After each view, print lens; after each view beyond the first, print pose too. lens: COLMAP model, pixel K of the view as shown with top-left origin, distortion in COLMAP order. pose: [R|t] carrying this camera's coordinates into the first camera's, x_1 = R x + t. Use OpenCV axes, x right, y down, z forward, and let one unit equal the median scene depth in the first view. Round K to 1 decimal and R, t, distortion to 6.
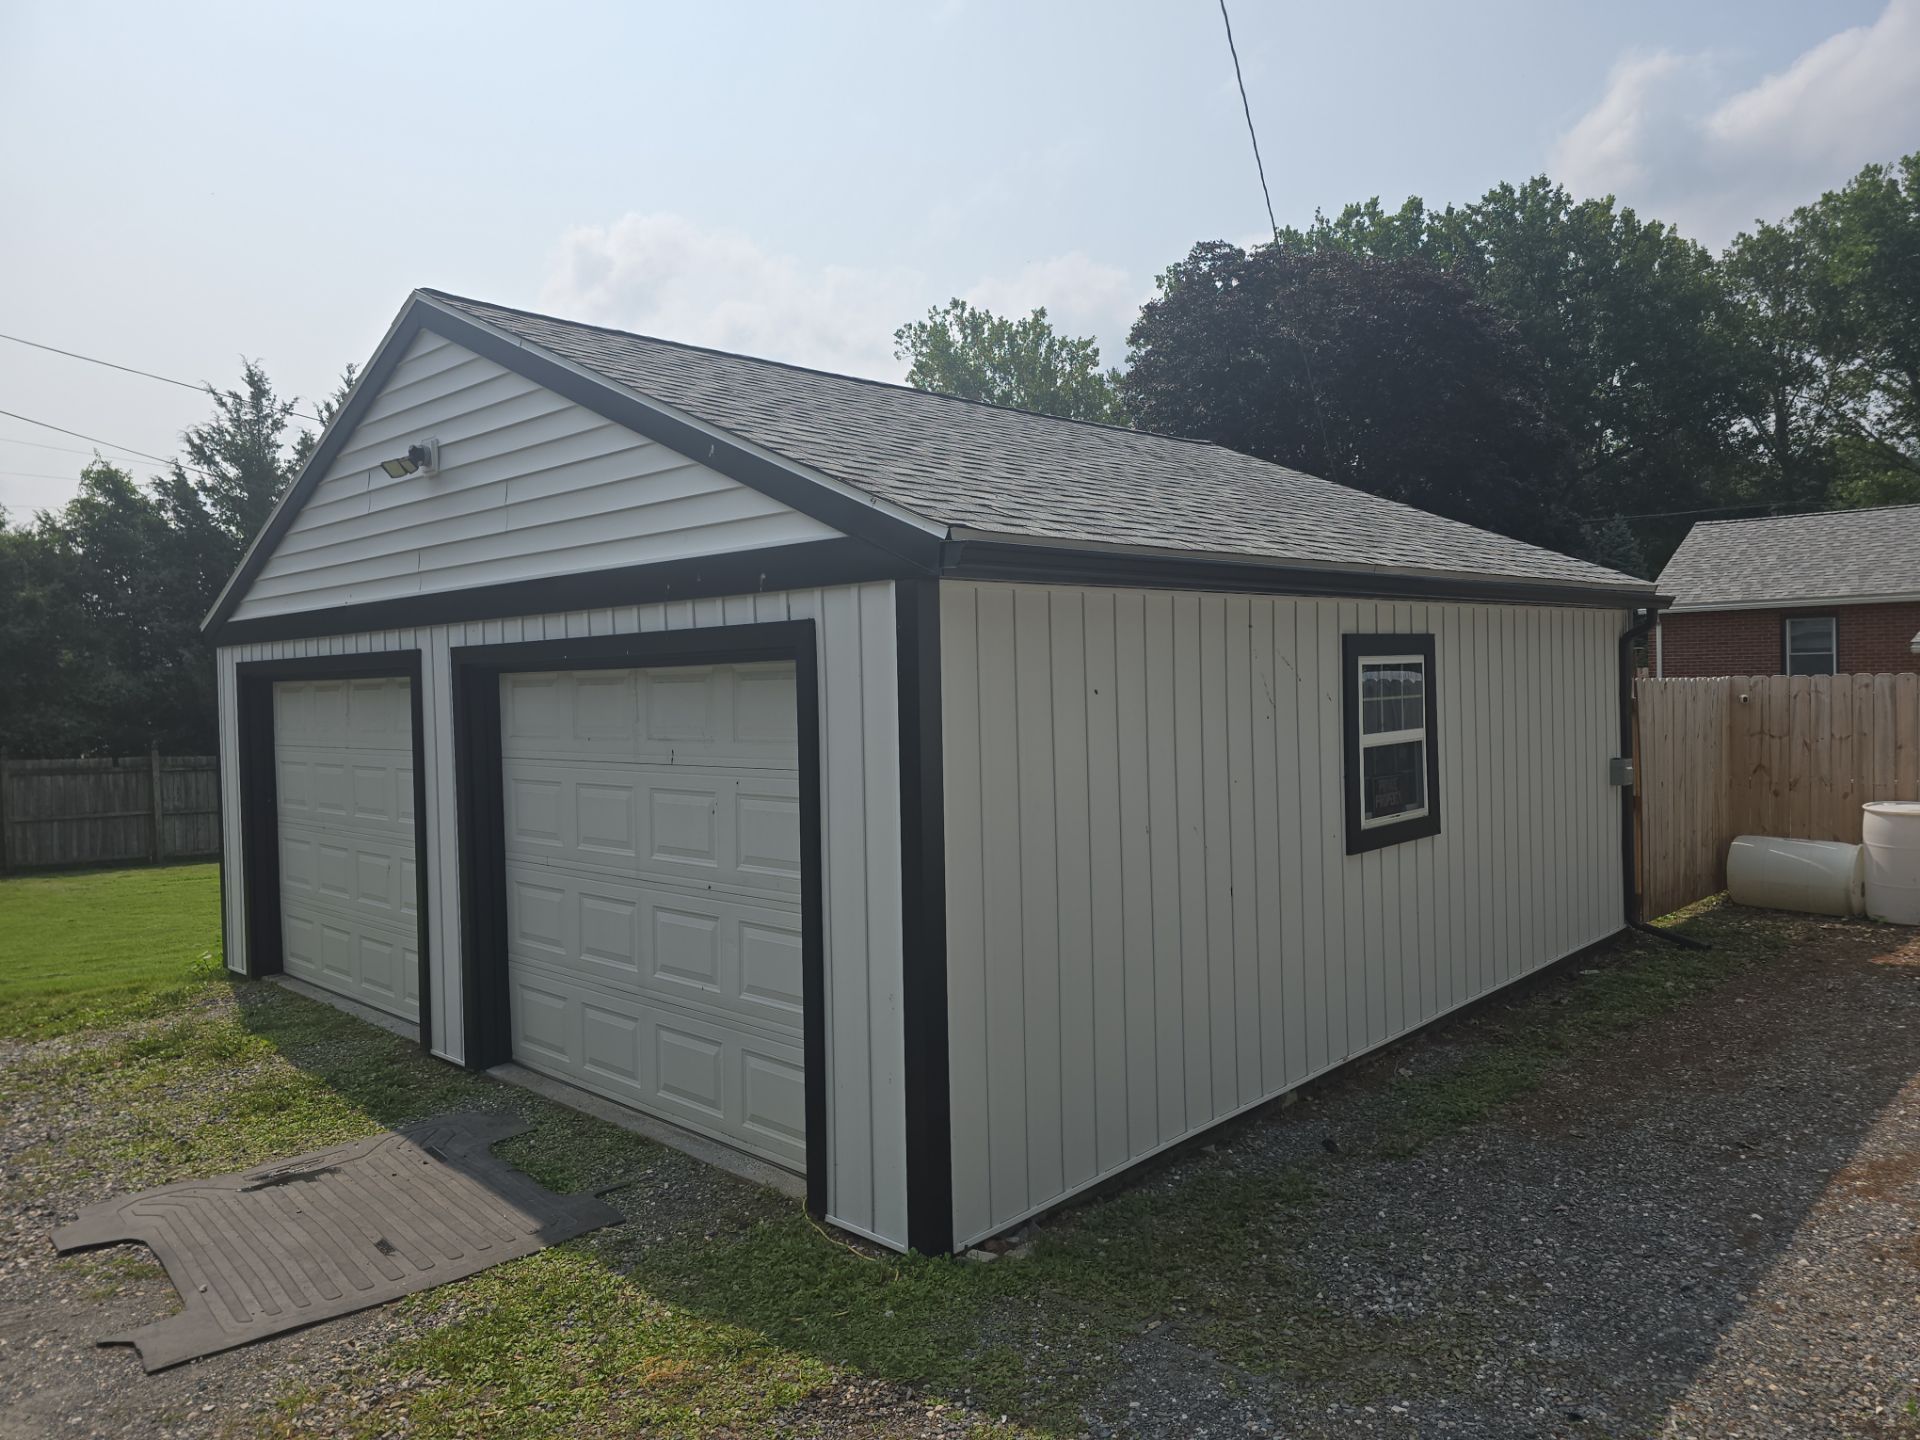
lens RADIAL K [[1290.8, 0, 972.0], [0, 1290.8, 701.1], [0, 0, 1]] dist [0.043944, -0.032767]
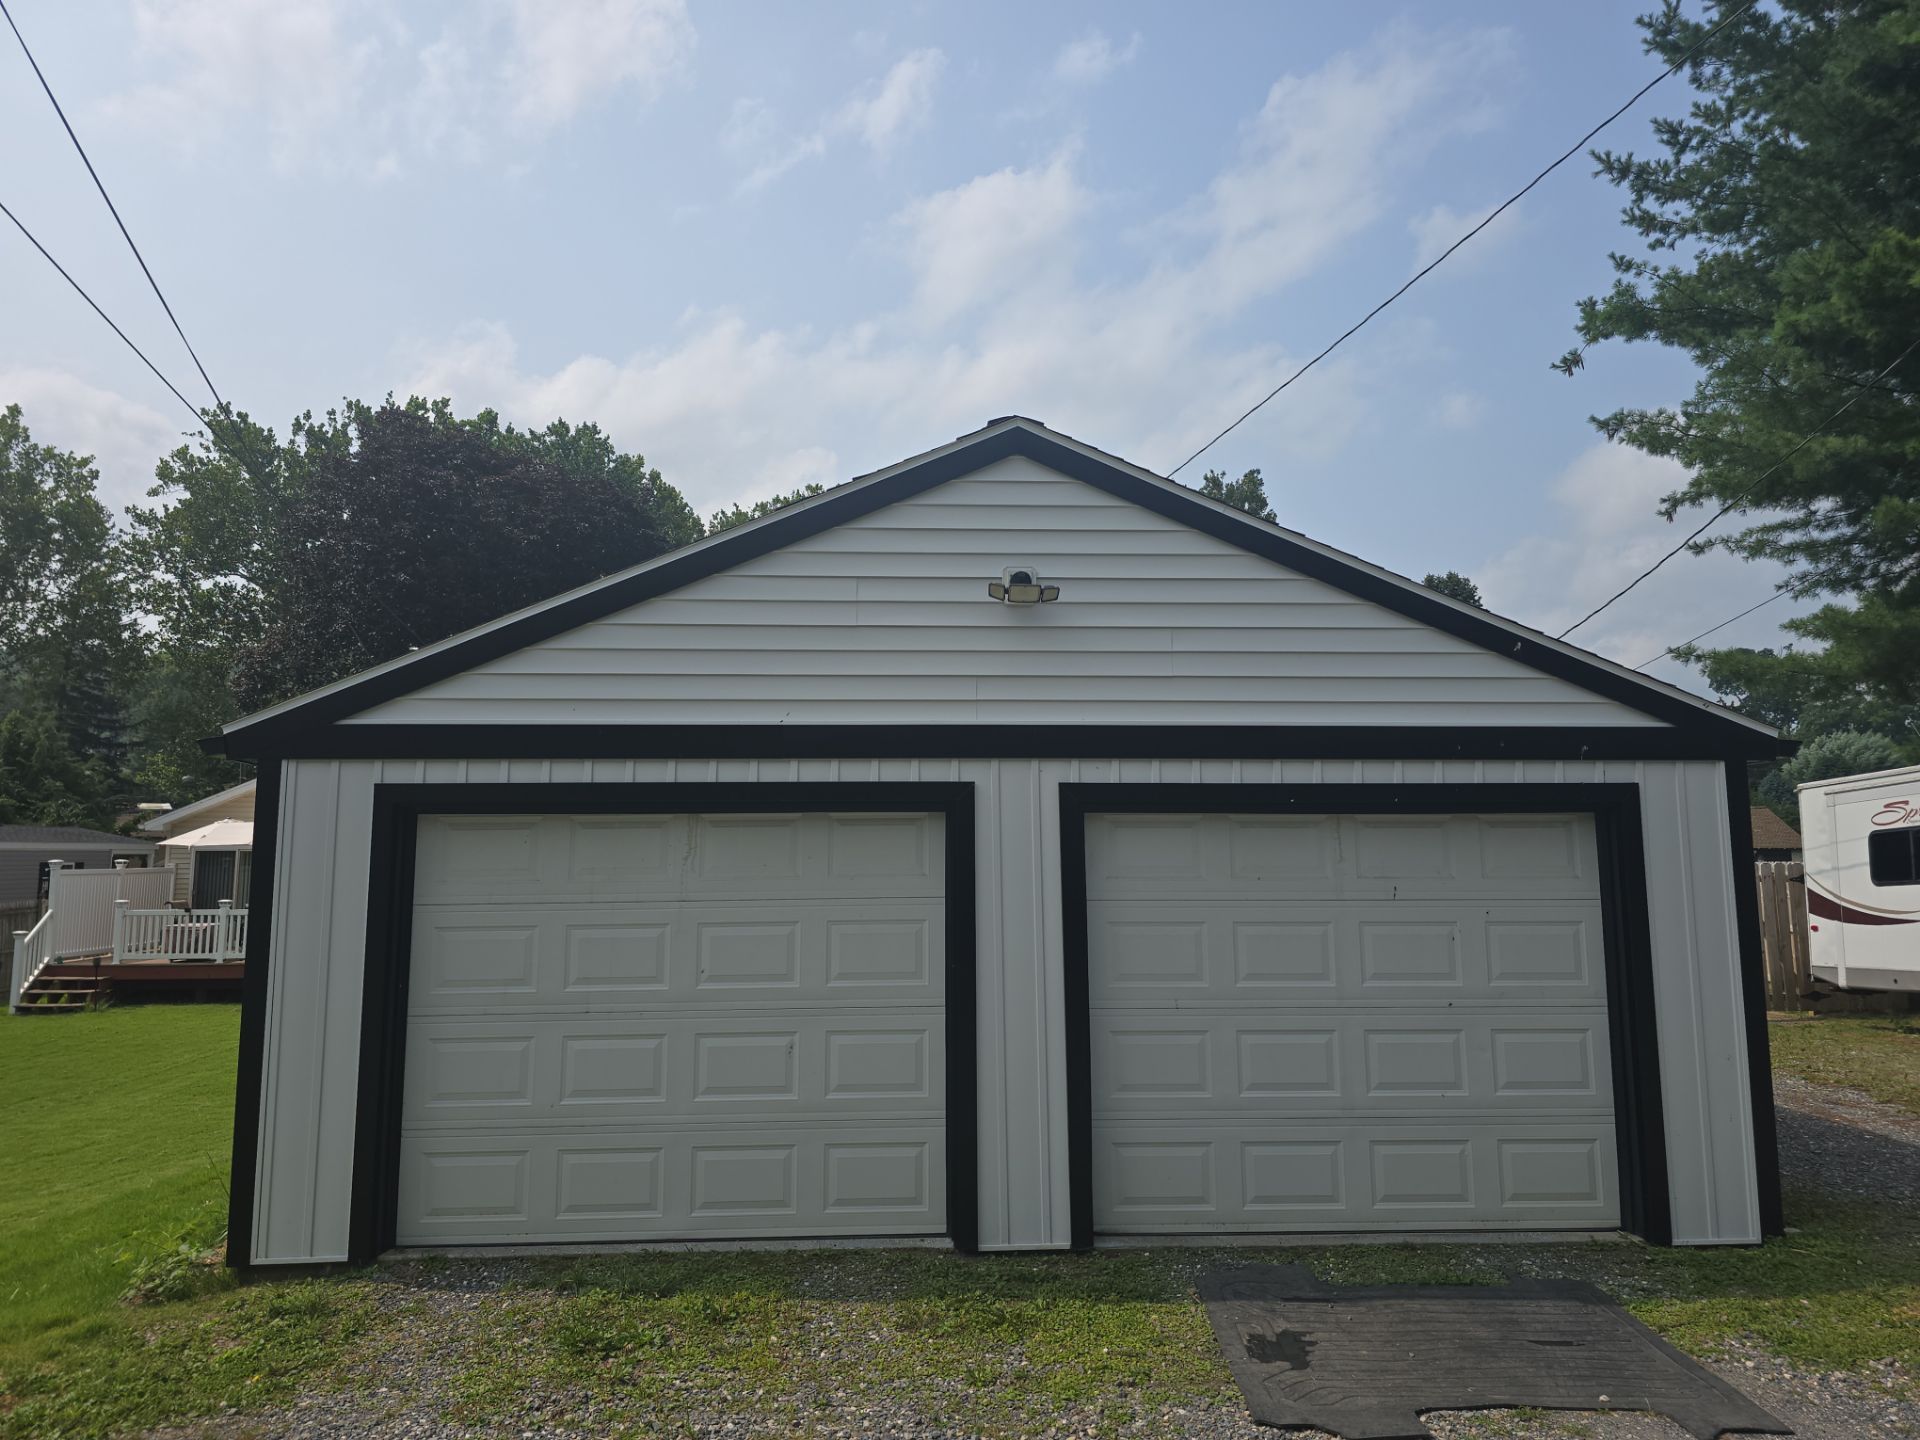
lens RADIAL K [[1290.8, 0, 943.7], [0, 1290.8, 706.3], [0, 0, 1]] dist [0.043944, -0.032767]
pose [[0.687496, 0.109991, 0.717810, -0.130080], [-0.001758, 0.988712, -0.149818, 0.005062], [-0.726186, 0.101737, 0.679929, 0.047003]]
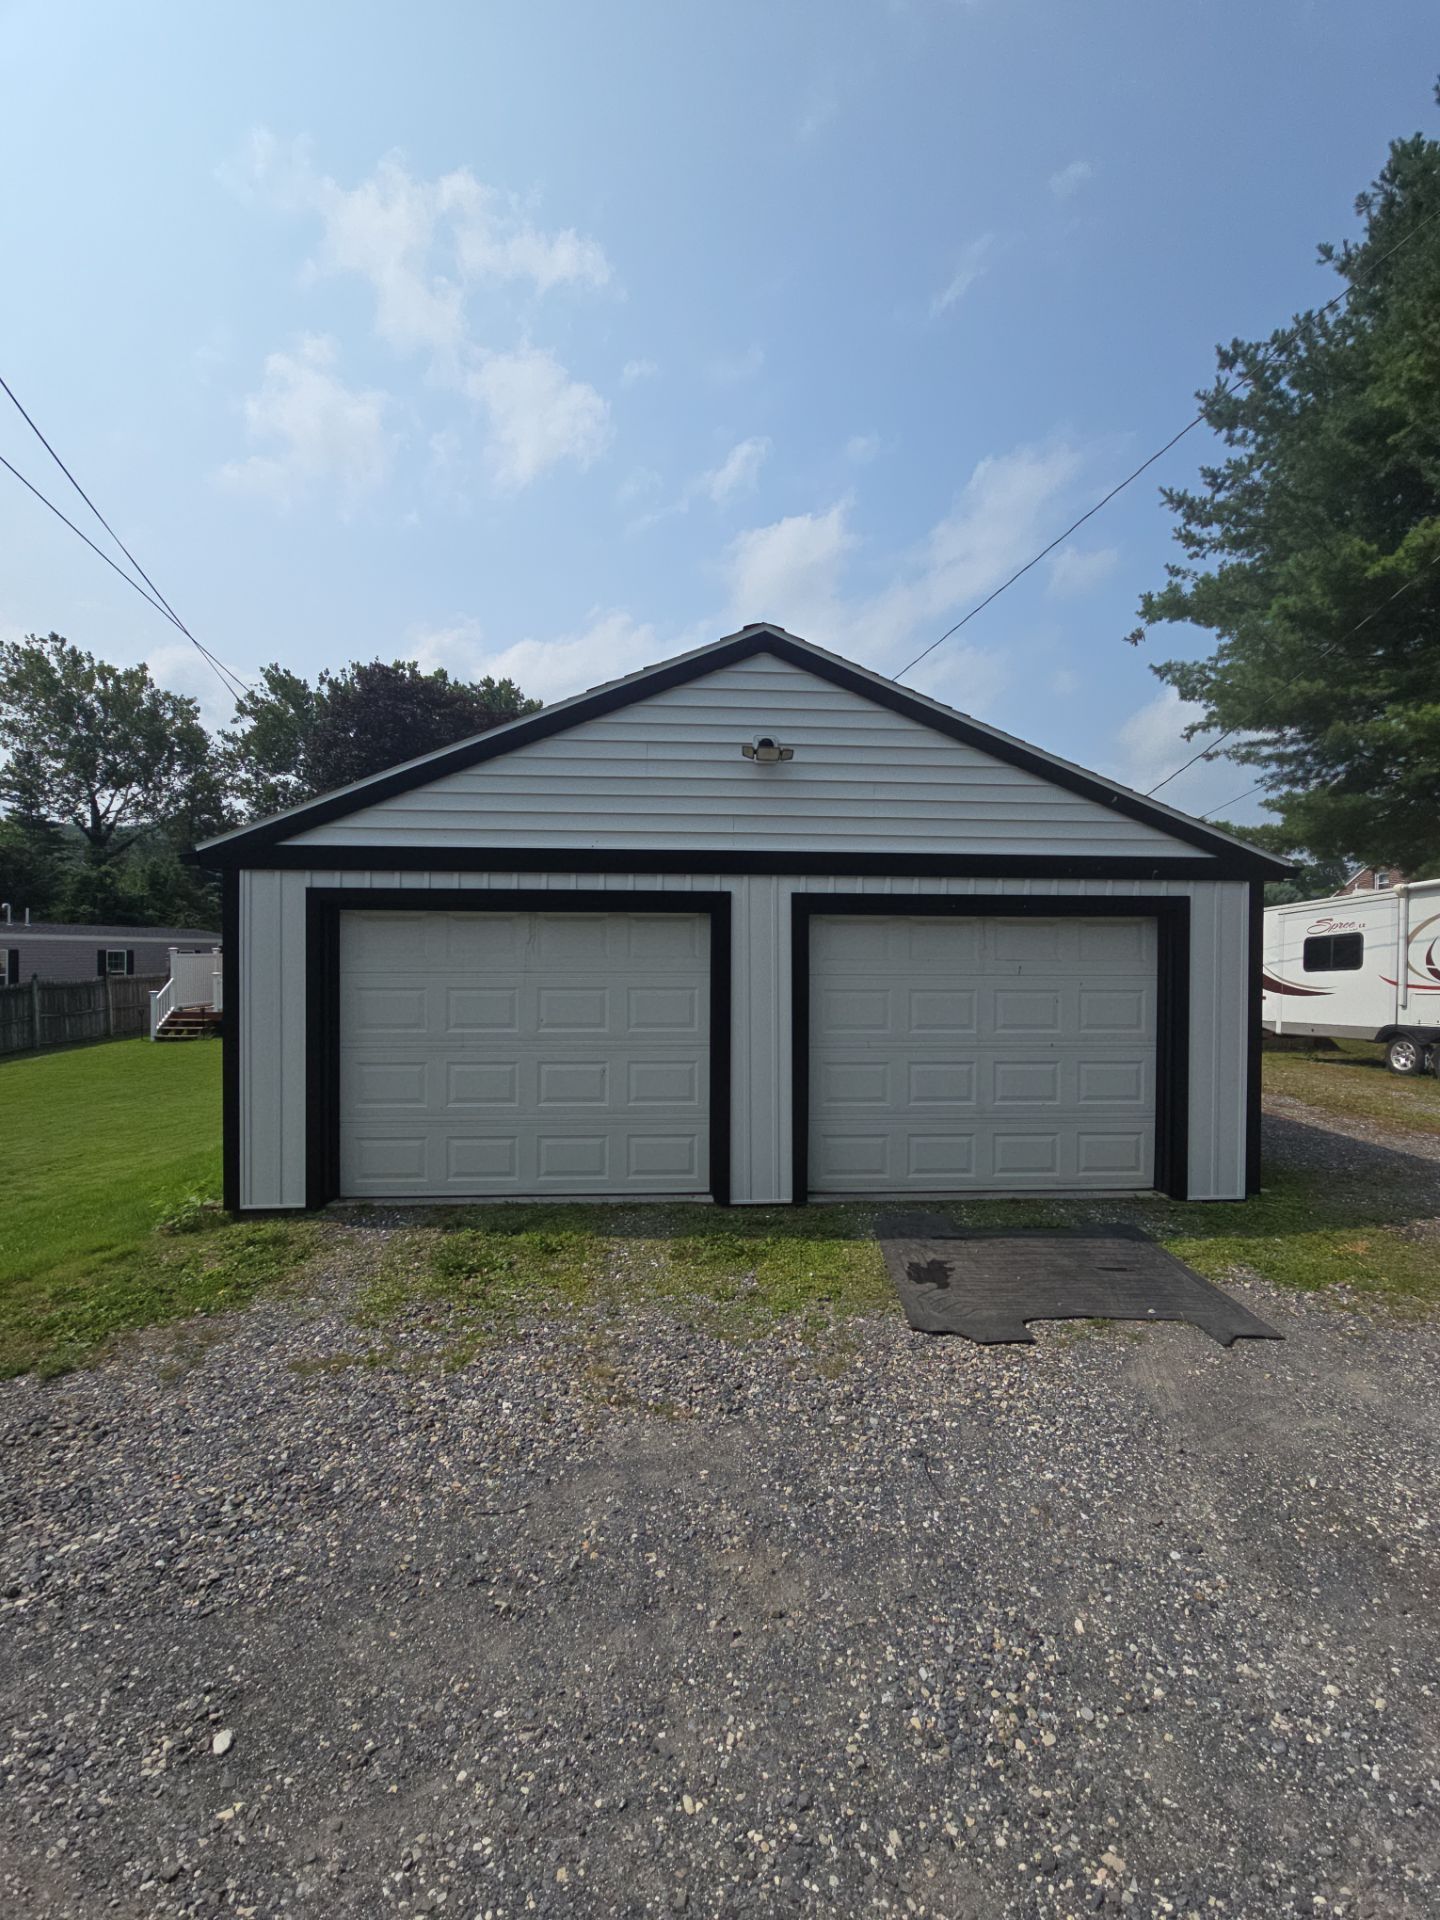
lens RADIAL K [[774.7, 0, 736.9], [0, 774.7, 972.1], [0, 0, 1]] dist [0.001304, 0.001113]
pose [[0.681775, 0.015389, 0.731400, -0.116668], [-0.009647, 0.999881, -0.012046, 0.005872], [-0.731499, 0.001157, 0.681842, 0.056032]]
